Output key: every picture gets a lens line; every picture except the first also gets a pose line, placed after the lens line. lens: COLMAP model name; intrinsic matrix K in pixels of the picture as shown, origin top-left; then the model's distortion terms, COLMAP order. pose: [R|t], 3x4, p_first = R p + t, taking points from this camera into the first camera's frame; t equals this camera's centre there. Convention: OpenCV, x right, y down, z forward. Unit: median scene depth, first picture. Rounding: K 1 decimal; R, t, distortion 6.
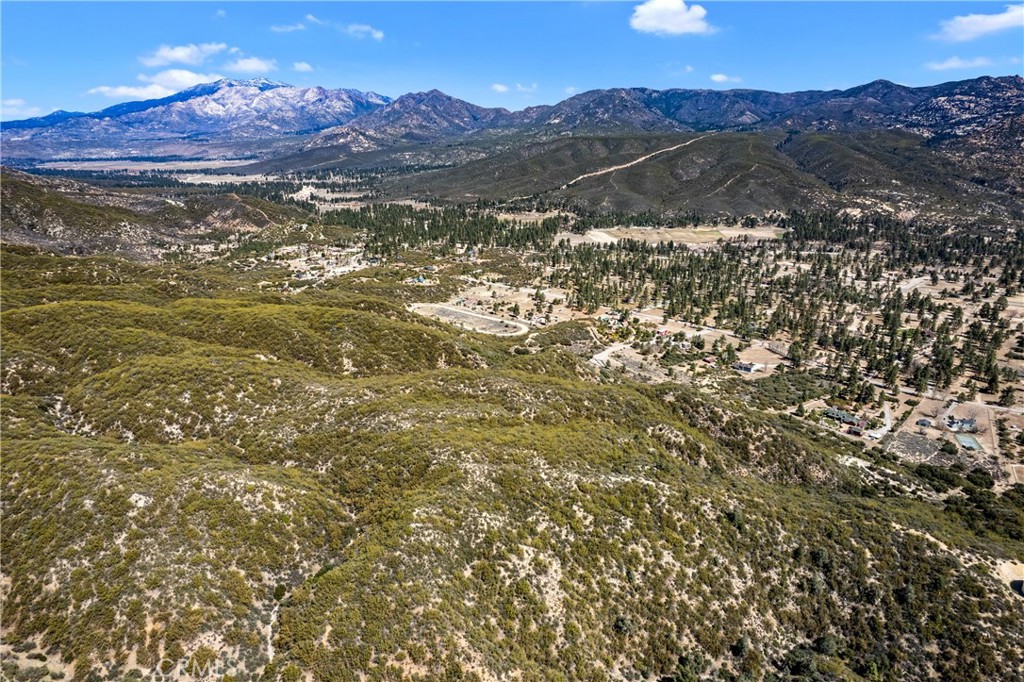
lens RADIAL K [[655.1, 0, 509.7], [0, 655.1, 347.0], [0, 0, 1]] dist [-0.079909, 0.074979]
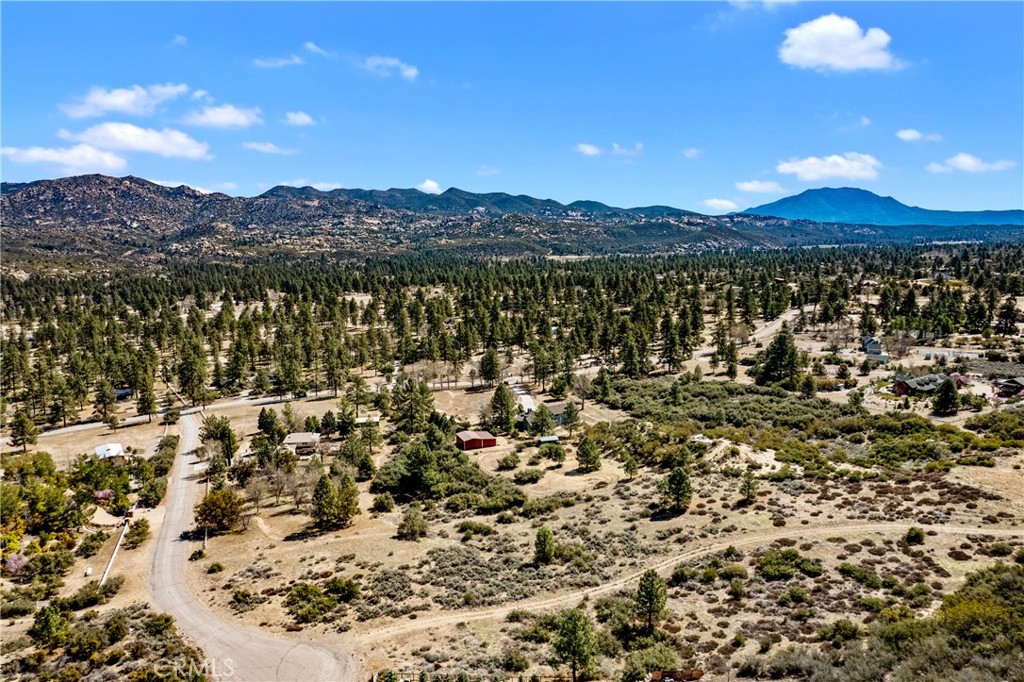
lens RADIAL K [[655.1, 0, 509.0], [0, 655.1, 344.9], [0, 0, 1]] dist [-0.079909, 0.074979]
pose [[0.182576, -0.159274, 0.970205, 0.014347], [0.335403, 0.937687, 0.090818, -0.015220], [-0.924214, 0.308828, 0.224620, 0.347817]]
